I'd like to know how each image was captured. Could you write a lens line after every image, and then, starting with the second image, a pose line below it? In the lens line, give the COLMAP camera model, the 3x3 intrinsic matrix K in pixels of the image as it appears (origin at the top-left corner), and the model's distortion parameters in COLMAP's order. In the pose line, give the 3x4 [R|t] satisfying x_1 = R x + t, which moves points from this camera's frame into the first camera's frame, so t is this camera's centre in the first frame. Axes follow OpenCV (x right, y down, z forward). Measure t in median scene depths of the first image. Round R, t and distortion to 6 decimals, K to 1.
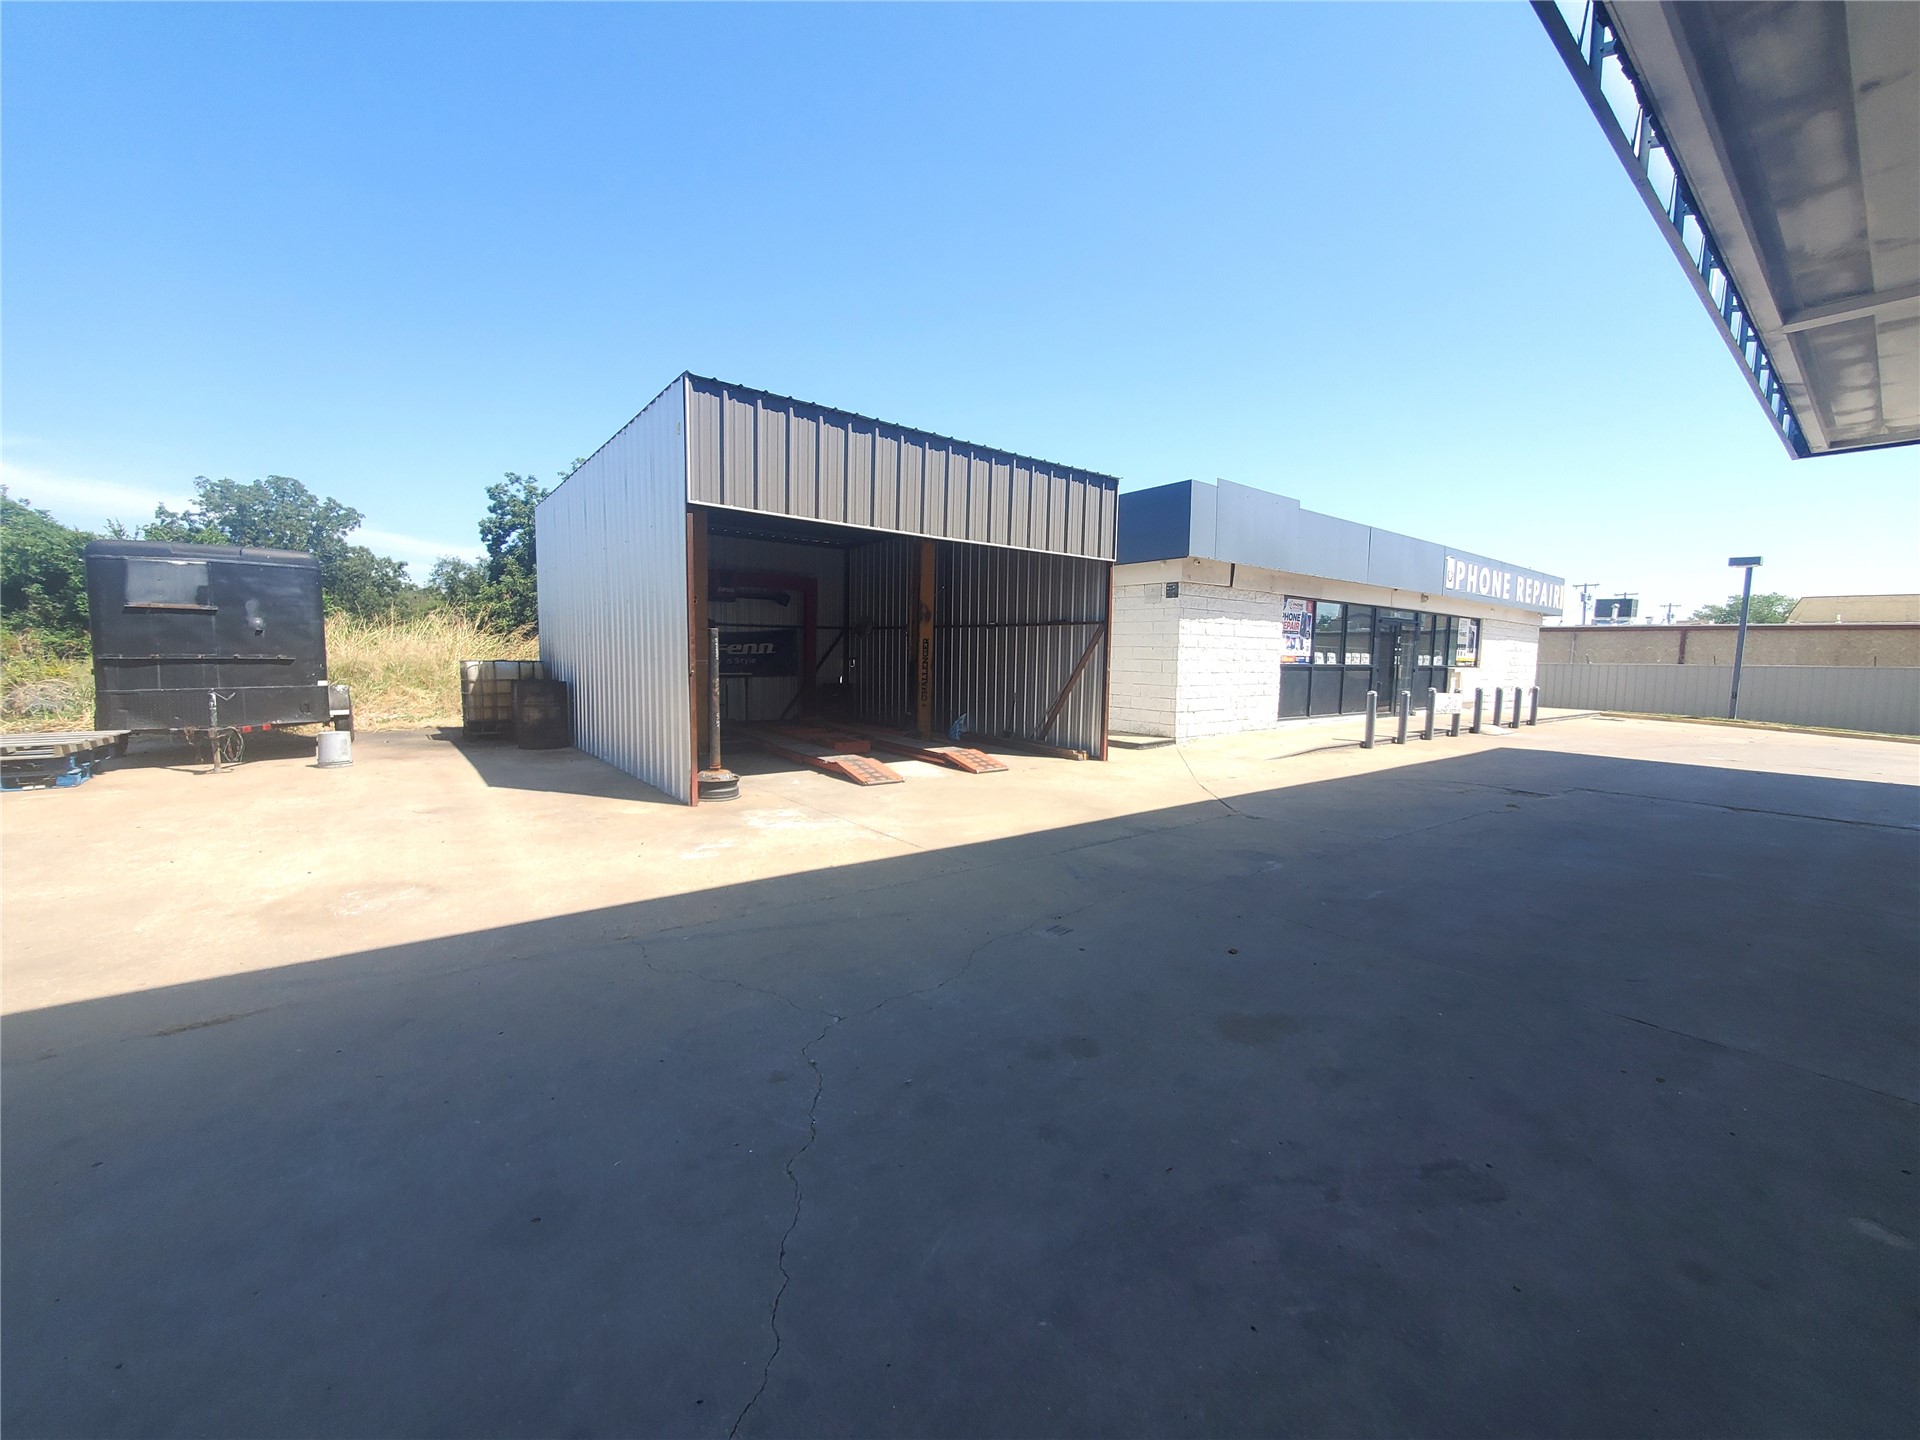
lens RADIAL K [[759.6, 0, 960.0], [0, 759.6, 720.0], [0, 0, 1]] dist [0.000696, -0.003819]
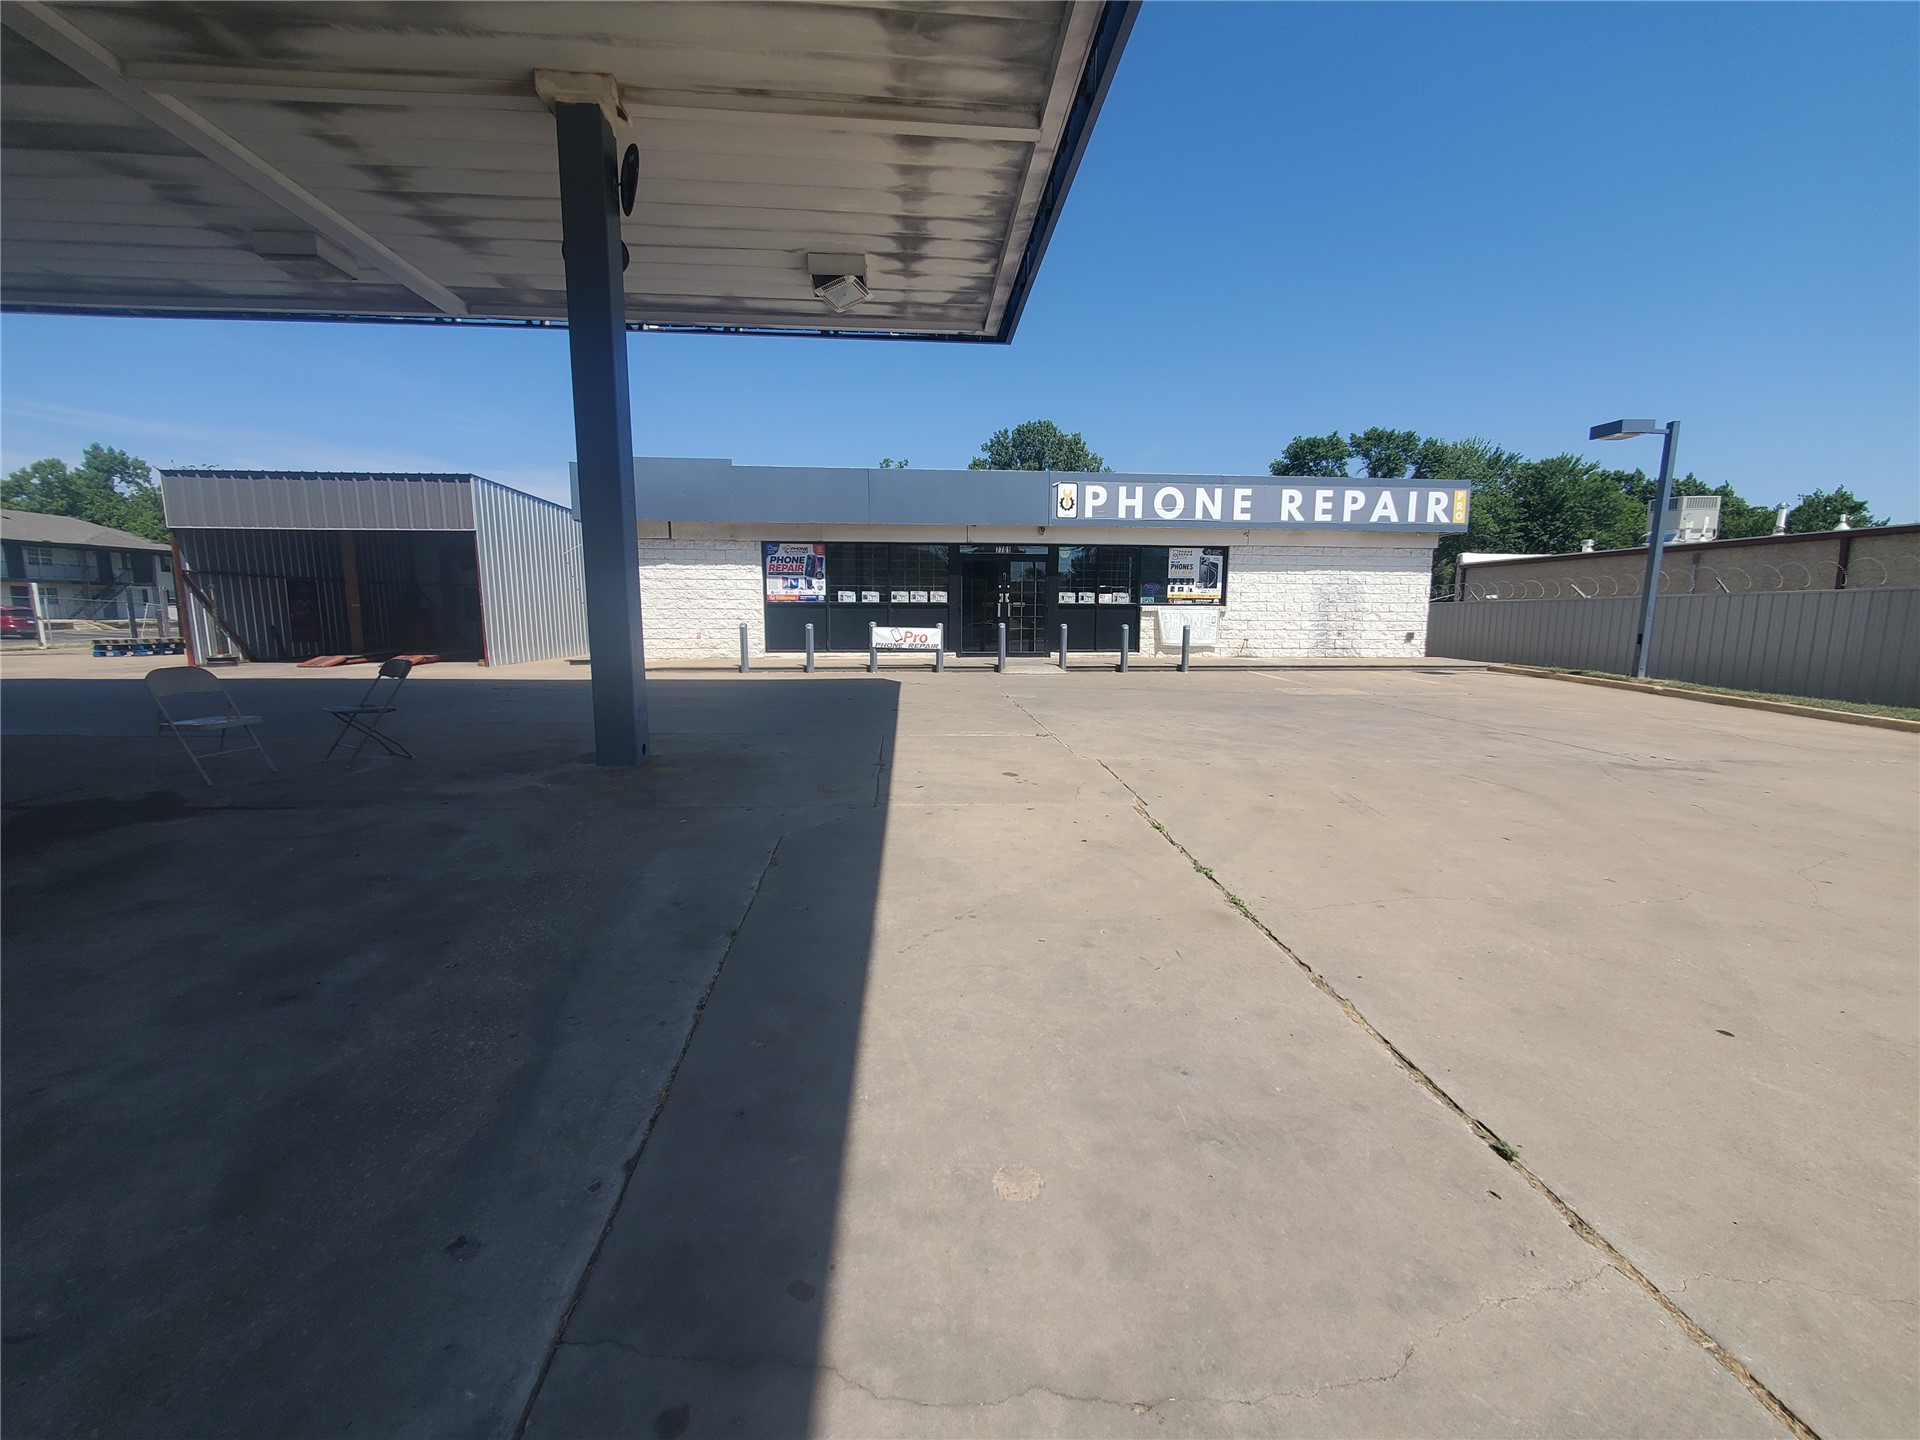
lens RADIAL K [[759.6, 0, 960.0], [0, 759.6, 720.0], [0, 0, 1]] dist [0.000696, -0.003819]
pose [[0.829626, 0.060514, -0.555031, 1.255853], [-0.037733, 0.997913, 0.052400, 0.031662], [0.557044, -0.022529, 0.830178, 0.196667]]
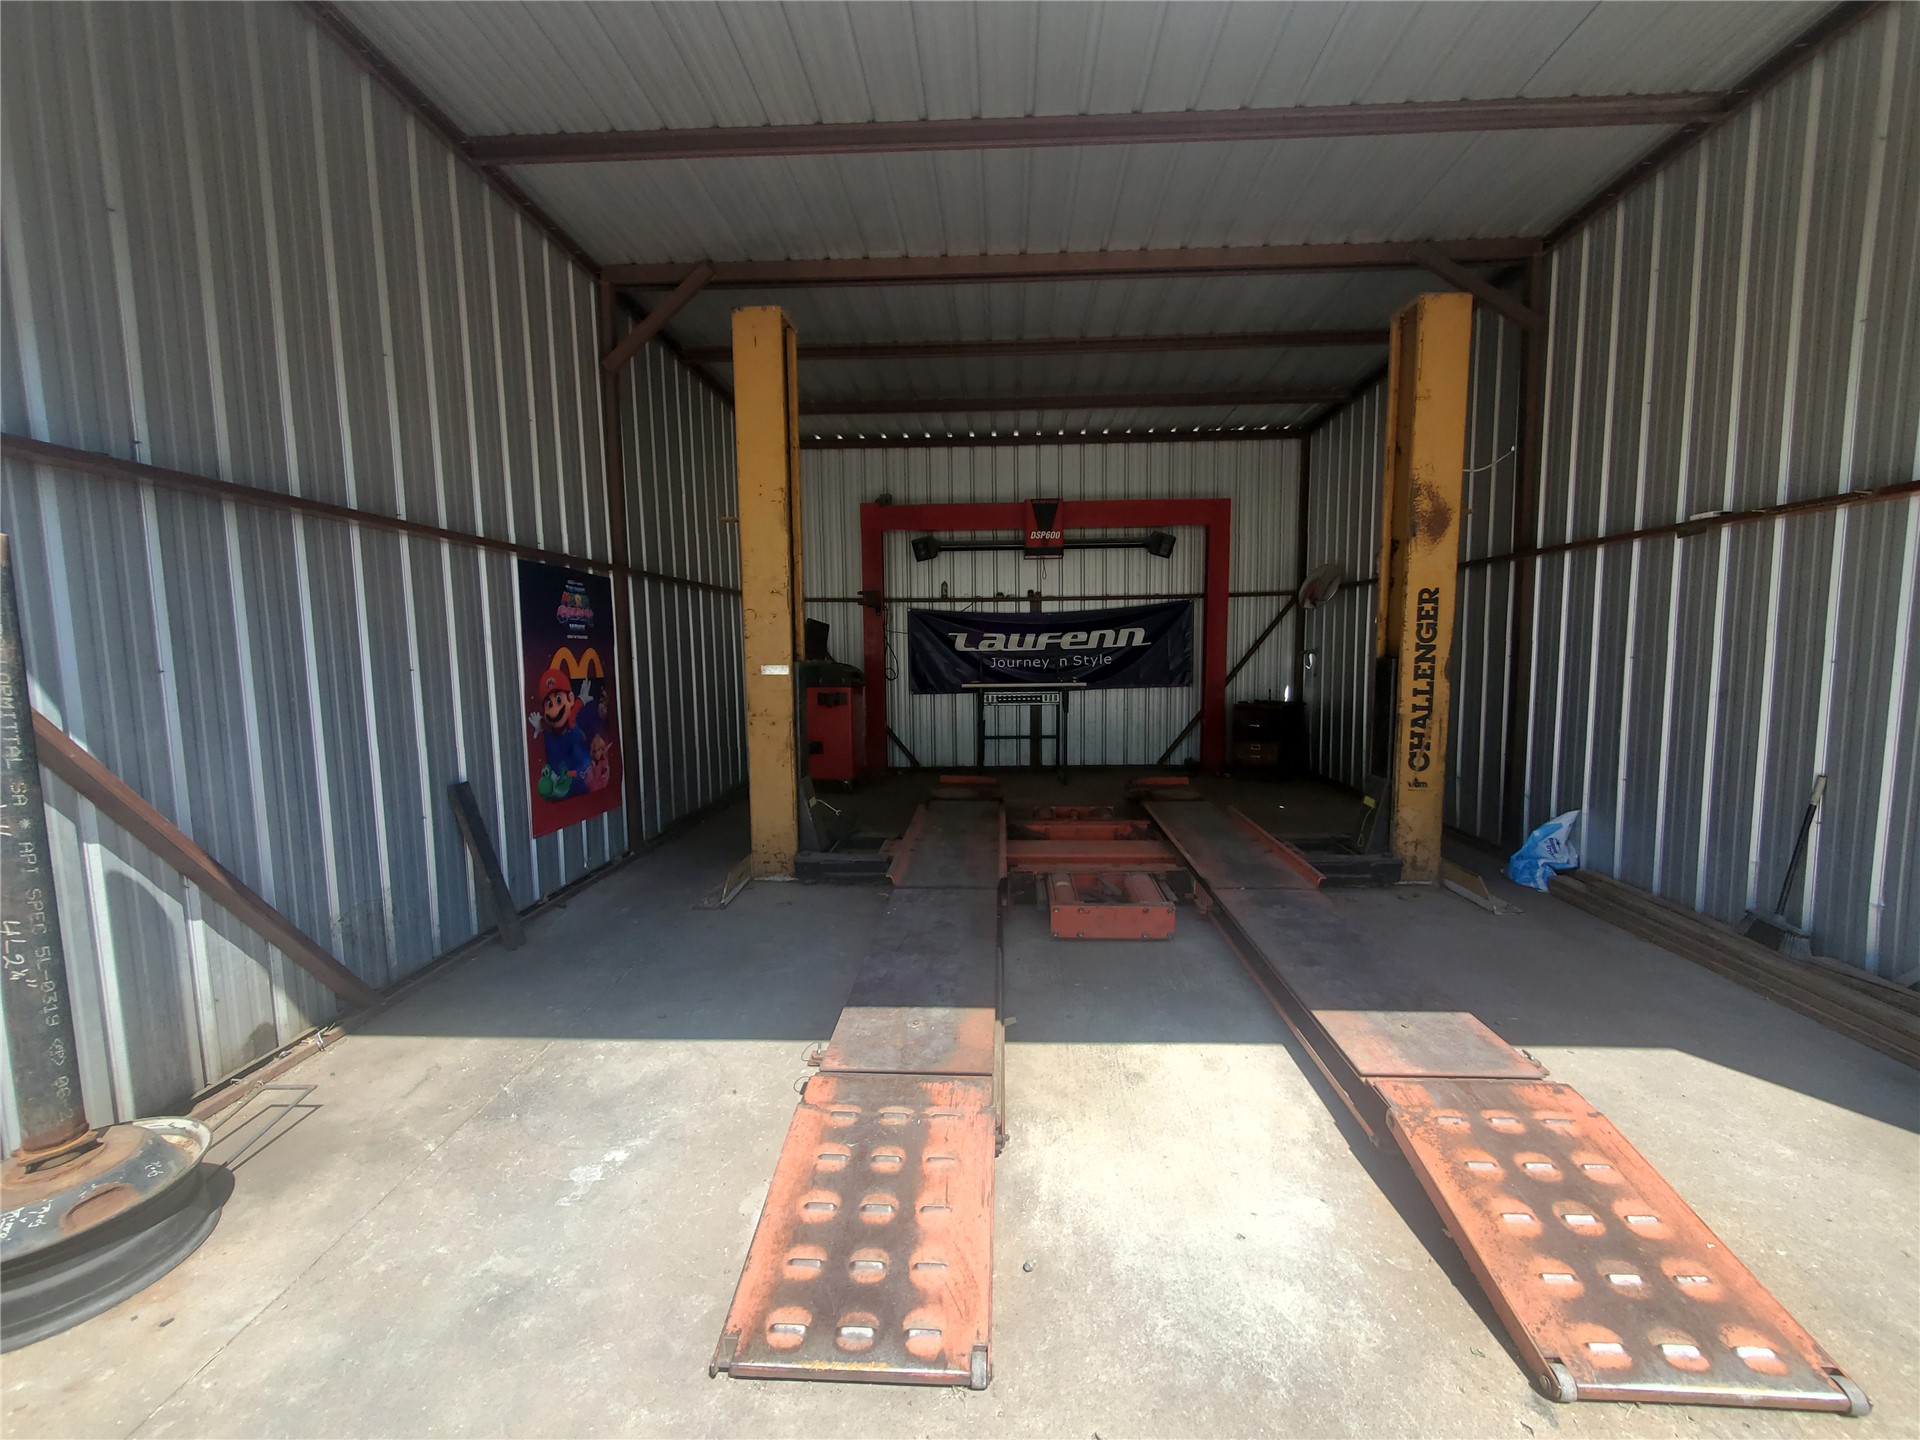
lens RADIAL K [[759.6, 0, 960.0], [0, 759.6, 720.0], [0, 0, 1]] dist [0.000696, -0.003819]
pose [[0.756338, 0.034825, -0.653254, 0.016372], [-0.031148, 0.999367, 0.017213, -0.039265], [0.653439, 0.007328, 0.756943, 0.496413]]
